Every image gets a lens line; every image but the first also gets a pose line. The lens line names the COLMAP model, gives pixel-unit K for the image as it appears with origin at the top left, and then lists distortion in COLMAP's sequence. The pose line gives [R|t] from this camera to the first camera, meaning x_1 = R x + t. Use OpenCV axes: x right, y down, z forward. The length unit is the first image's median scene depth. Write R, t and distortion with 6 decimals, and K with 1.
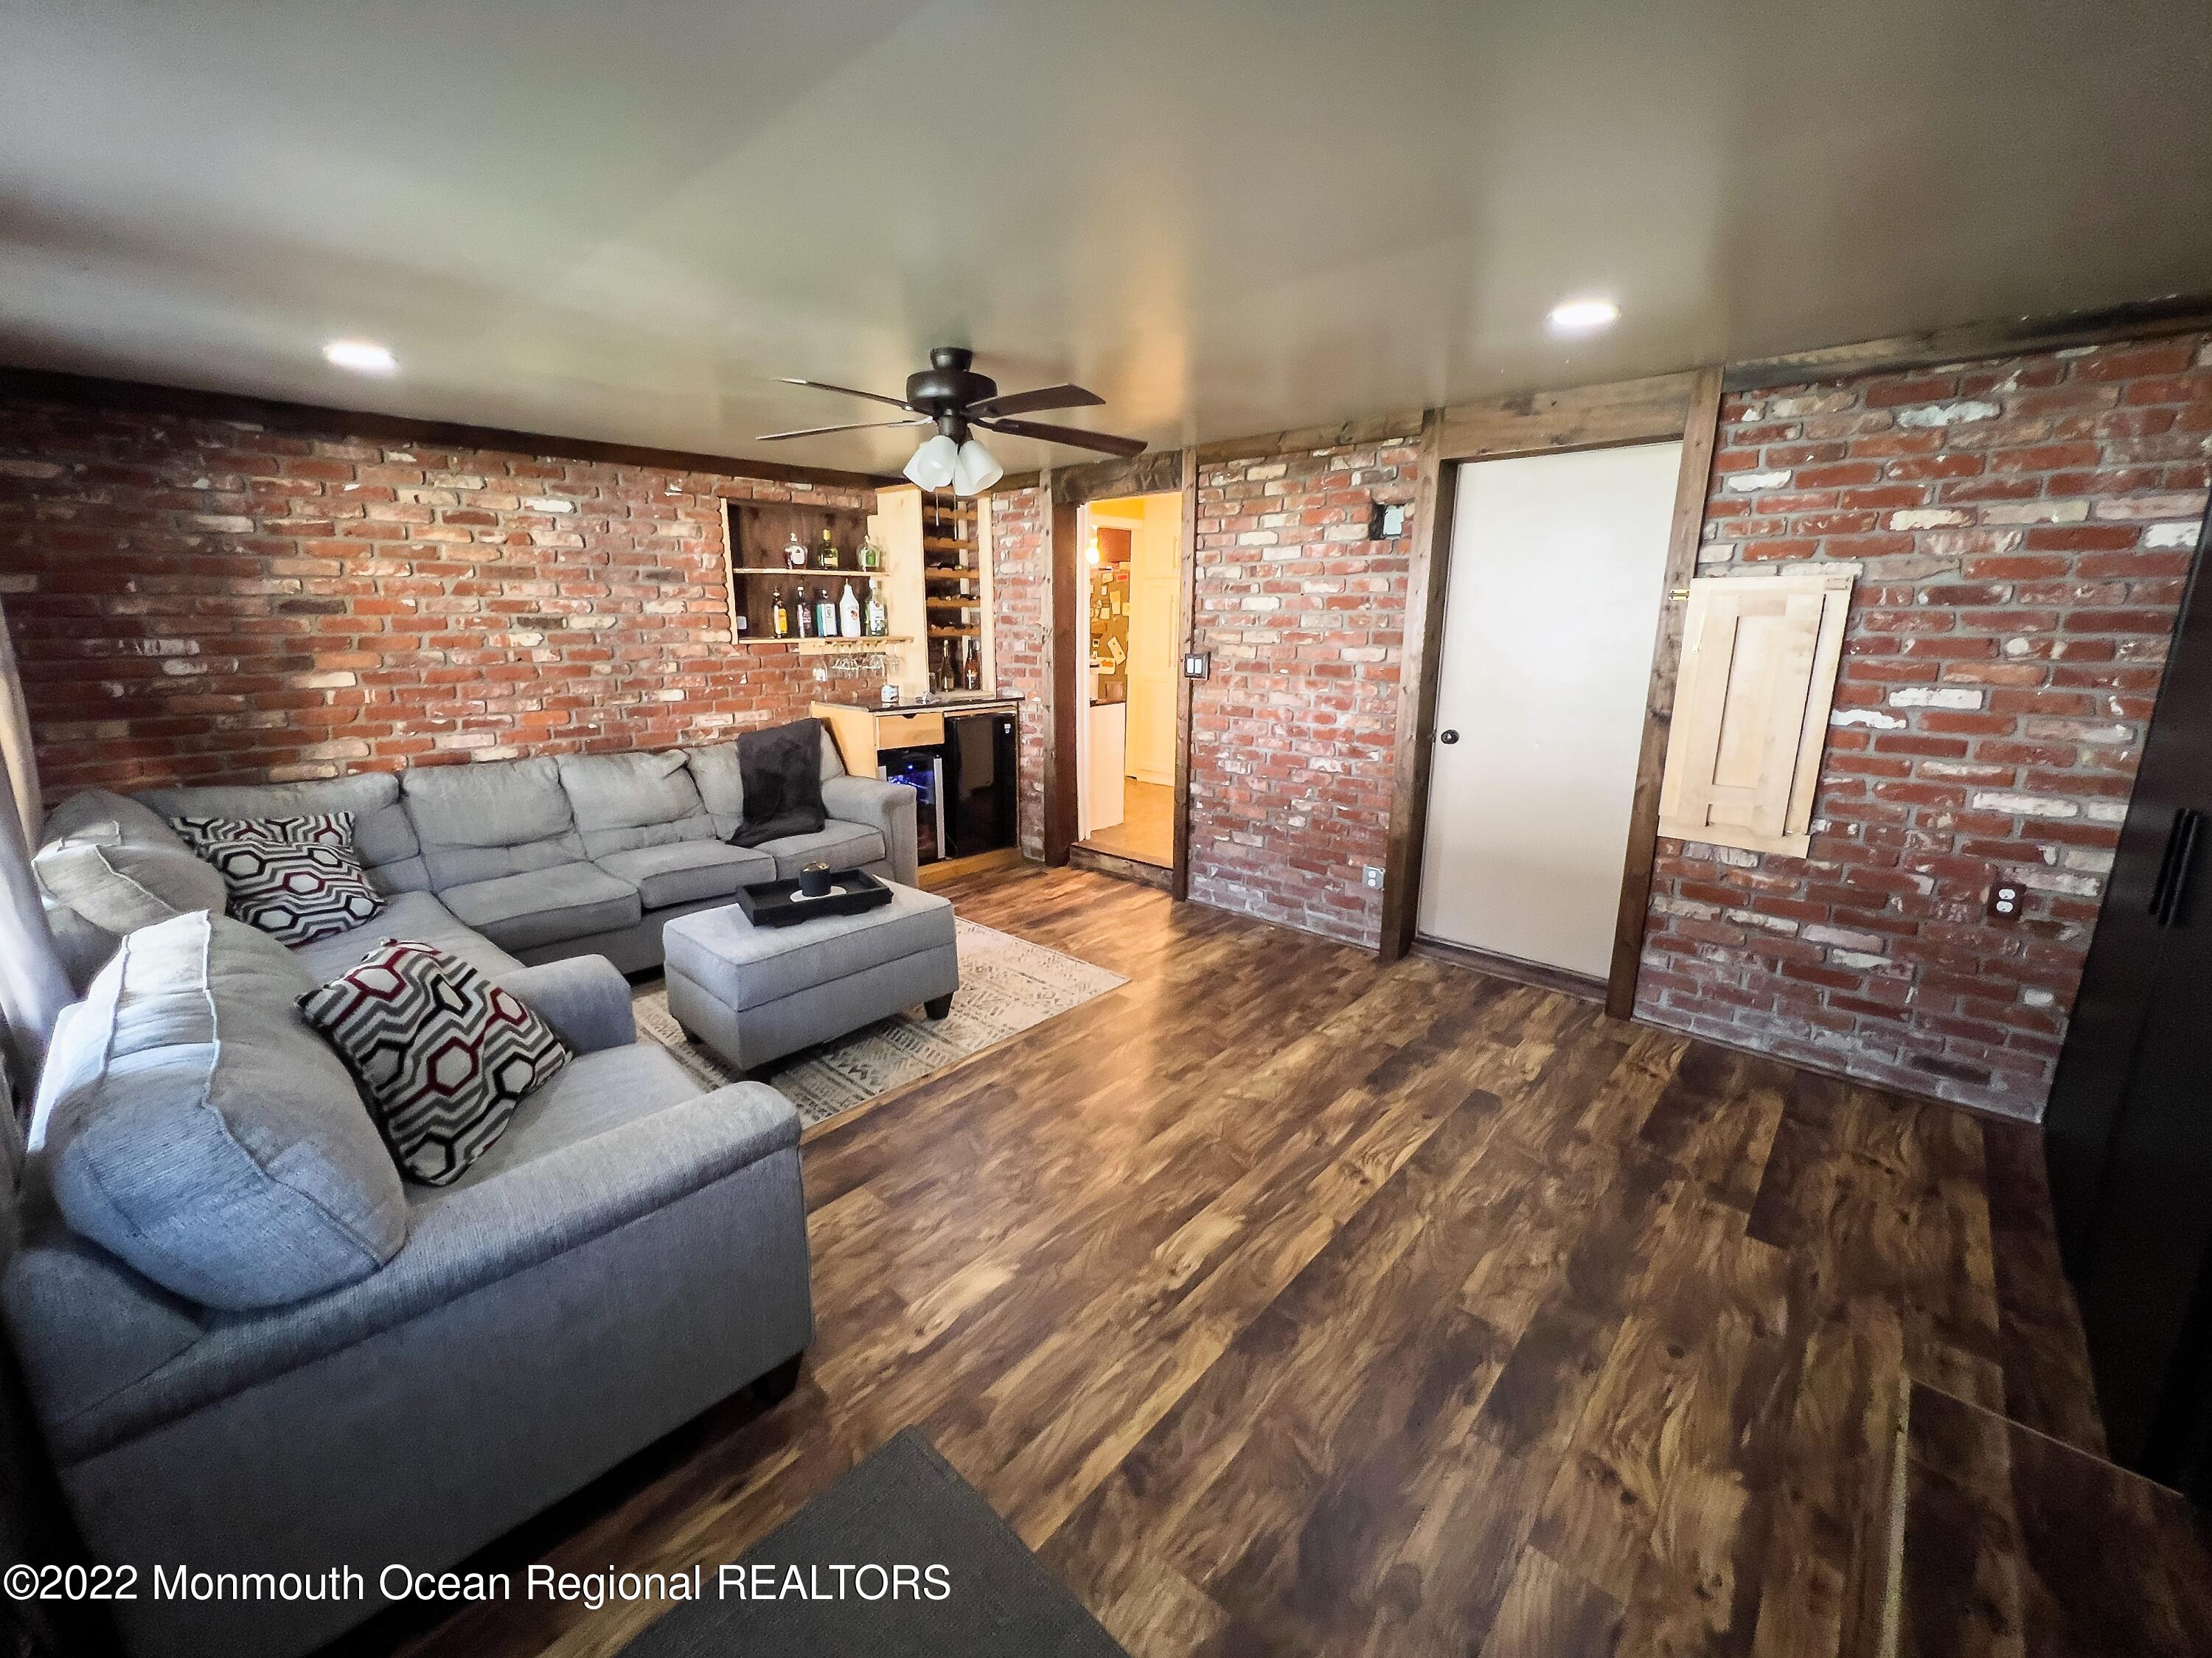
lens RADIAL K [[883.5, 0, 1106.0], [0, 883.5, 829.0], [0, 0, 1]] dist [-0.001066, 0.000148]
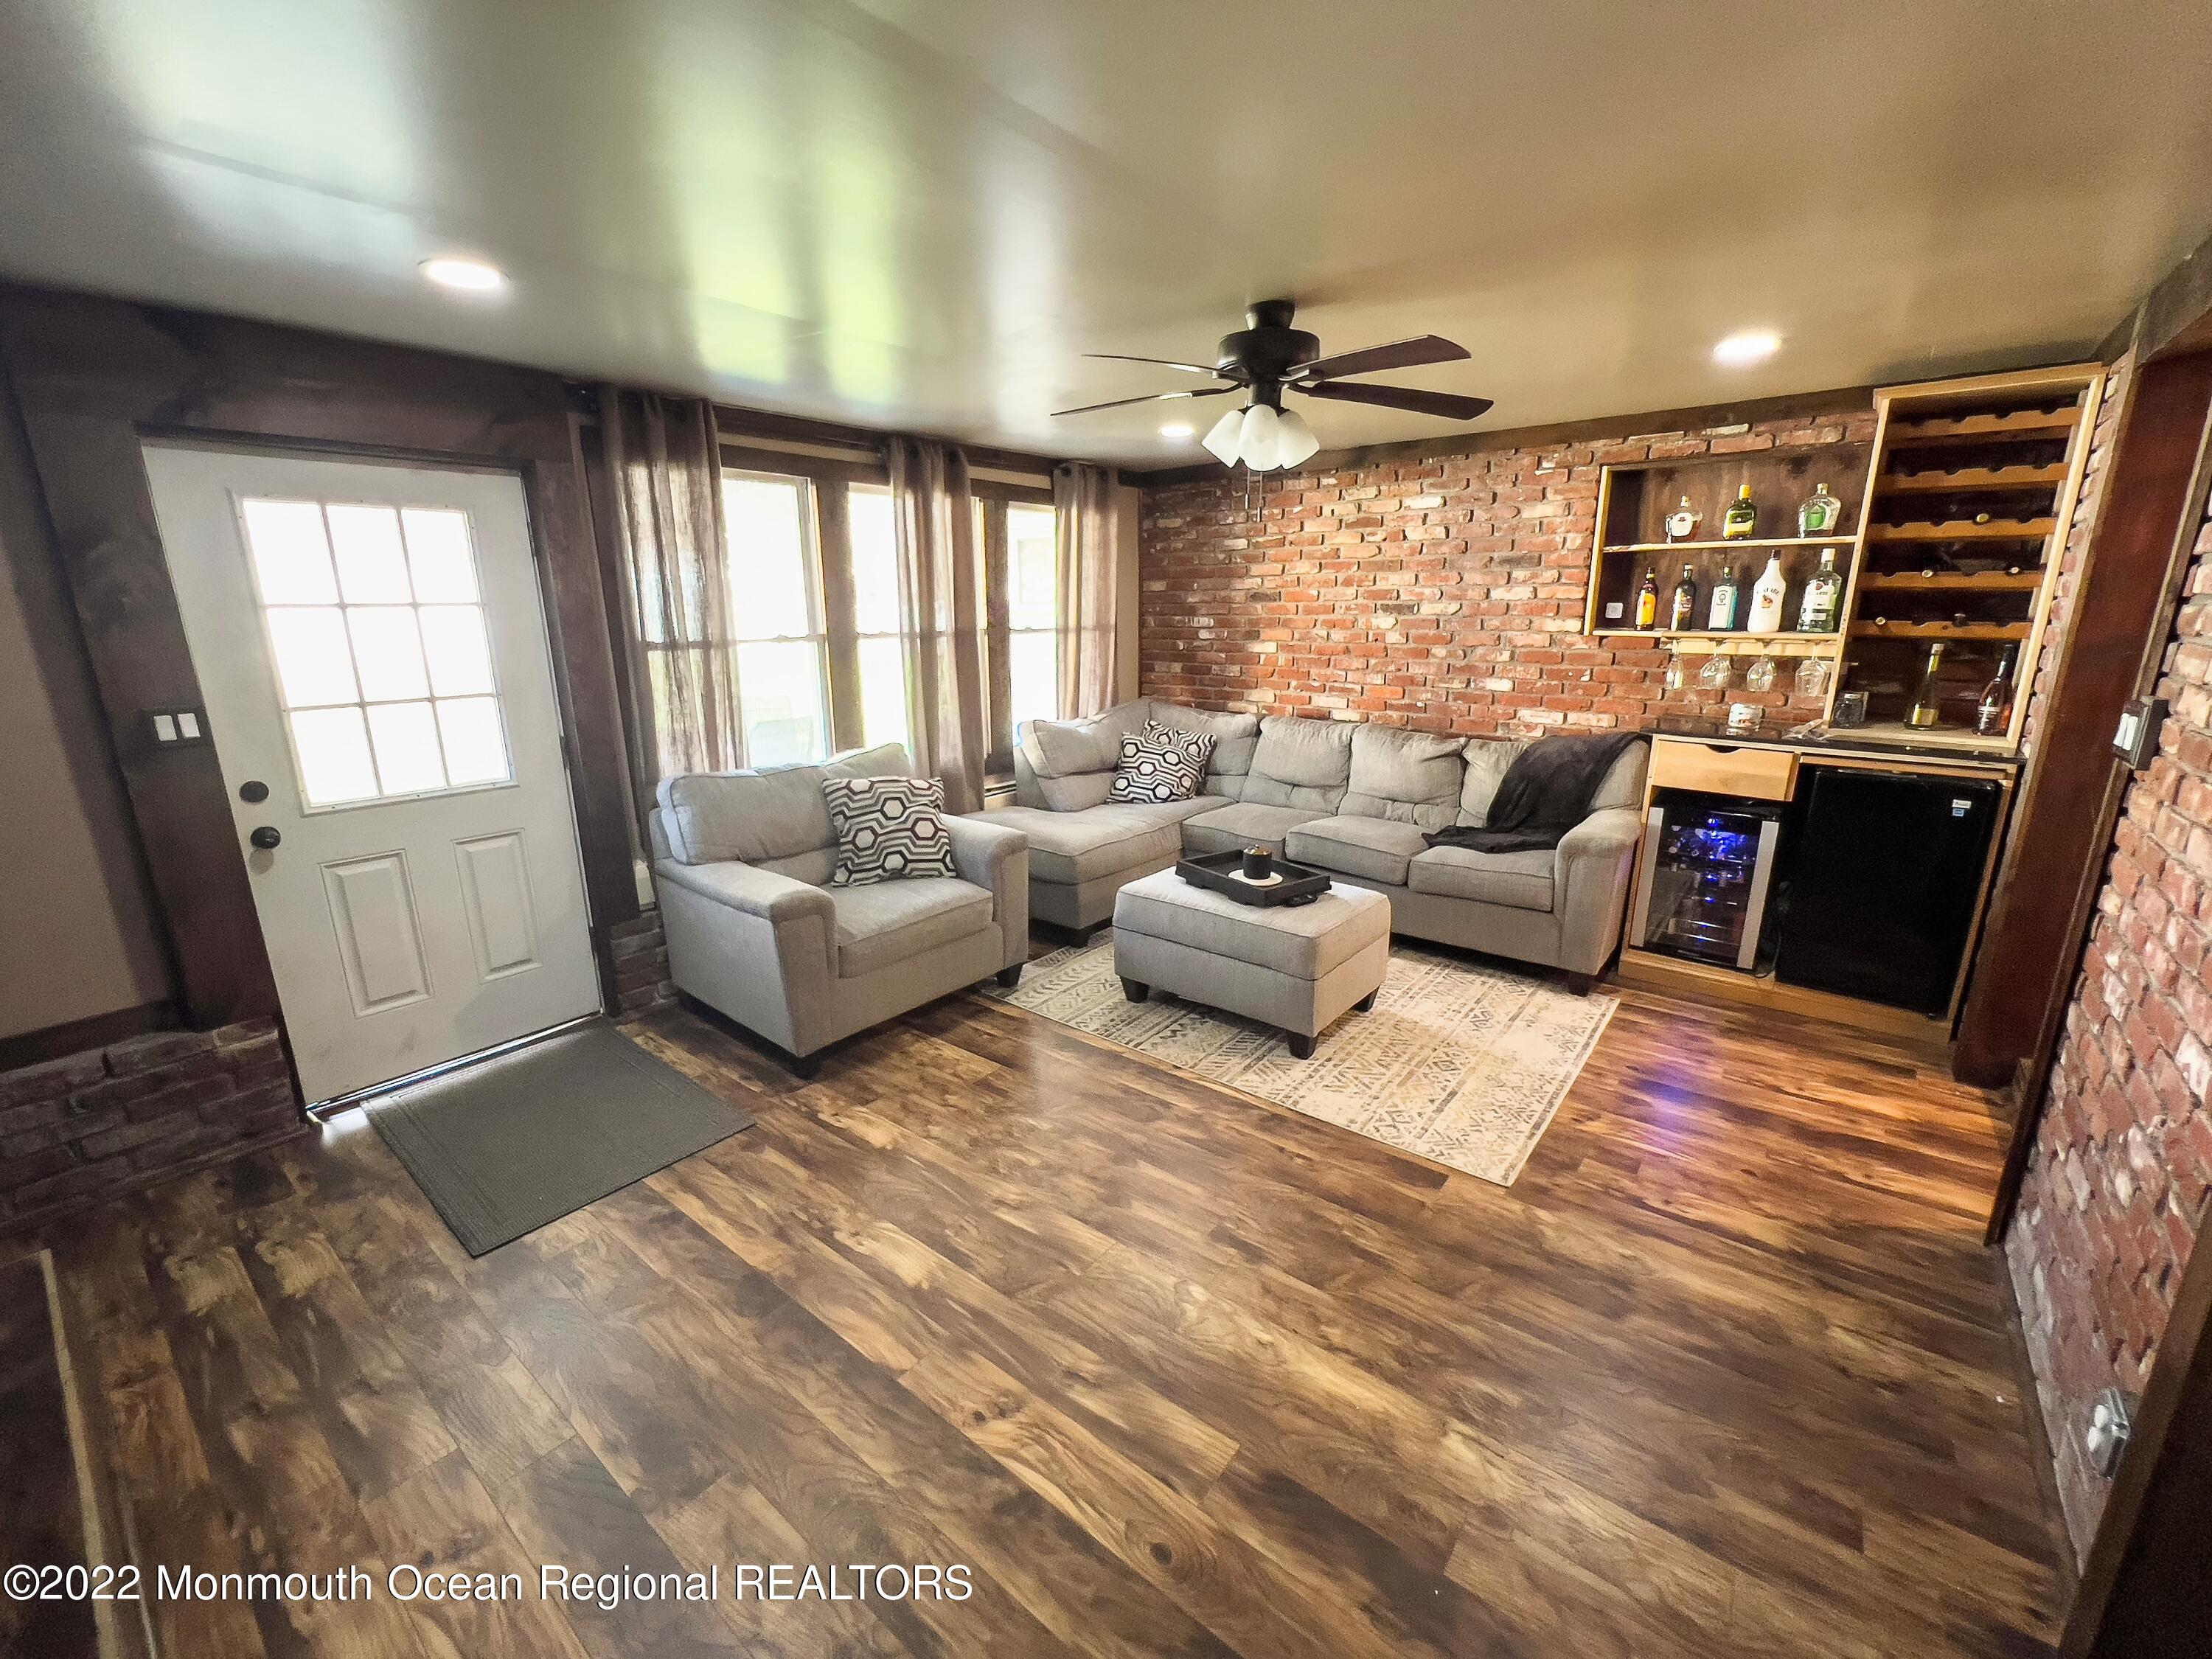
lens RADIAL K [[907.2, 0, 1106.0], [0, 907.2, 829.5], [0, 0, 1]] dist [-0.004227, -0.000242]
pose [[0.066035, 0.245166, -0.967229, 0.574113], [-0.228600, 0.947281, 0.224502, -0.150286], [0.971278, 0.206284, 0.118599, 0.594346]]
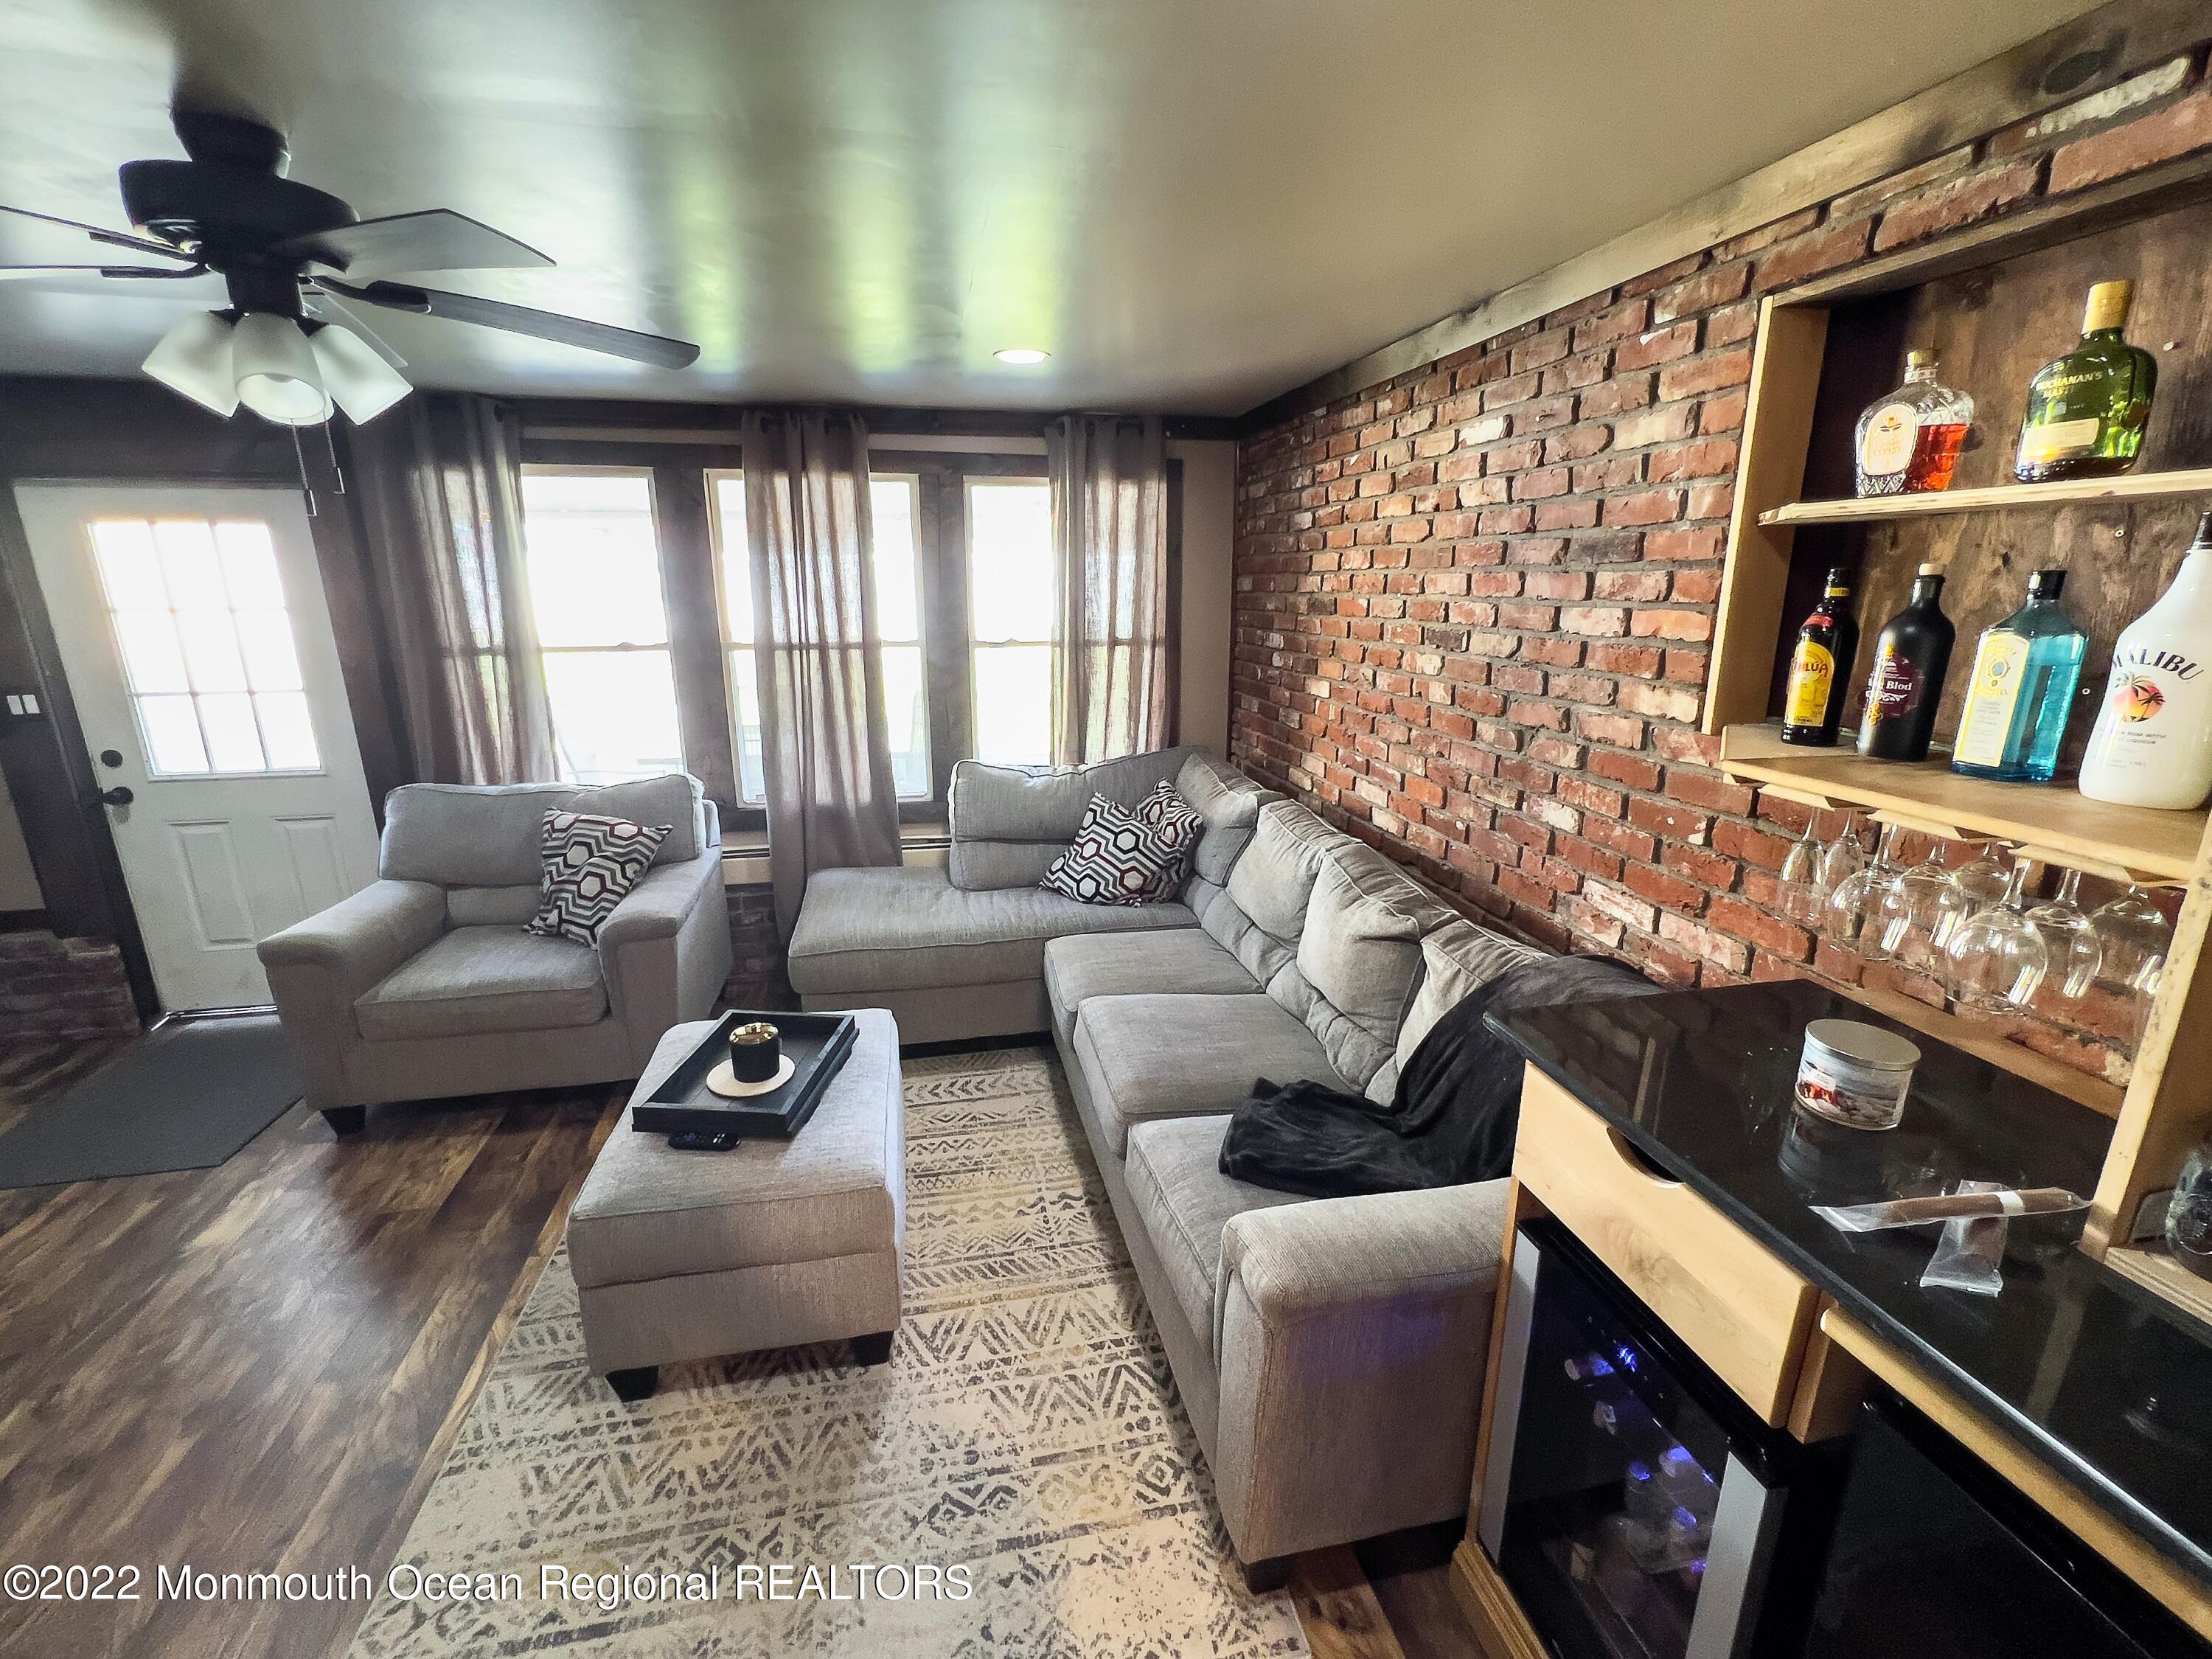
lens RADIAL K [[948.3, 0, 1106.0], [0, 948.3, 829.5], [0, 0, 1]] dist [-0.000080, -0.000085]
pose [[-0.576966, 0.211107, -0.789015, 0.027886], [-0.191561, 0.904100, 0.381978, -0.341254], [0.793986, 0.371533, -0.481195, 1.258530]]
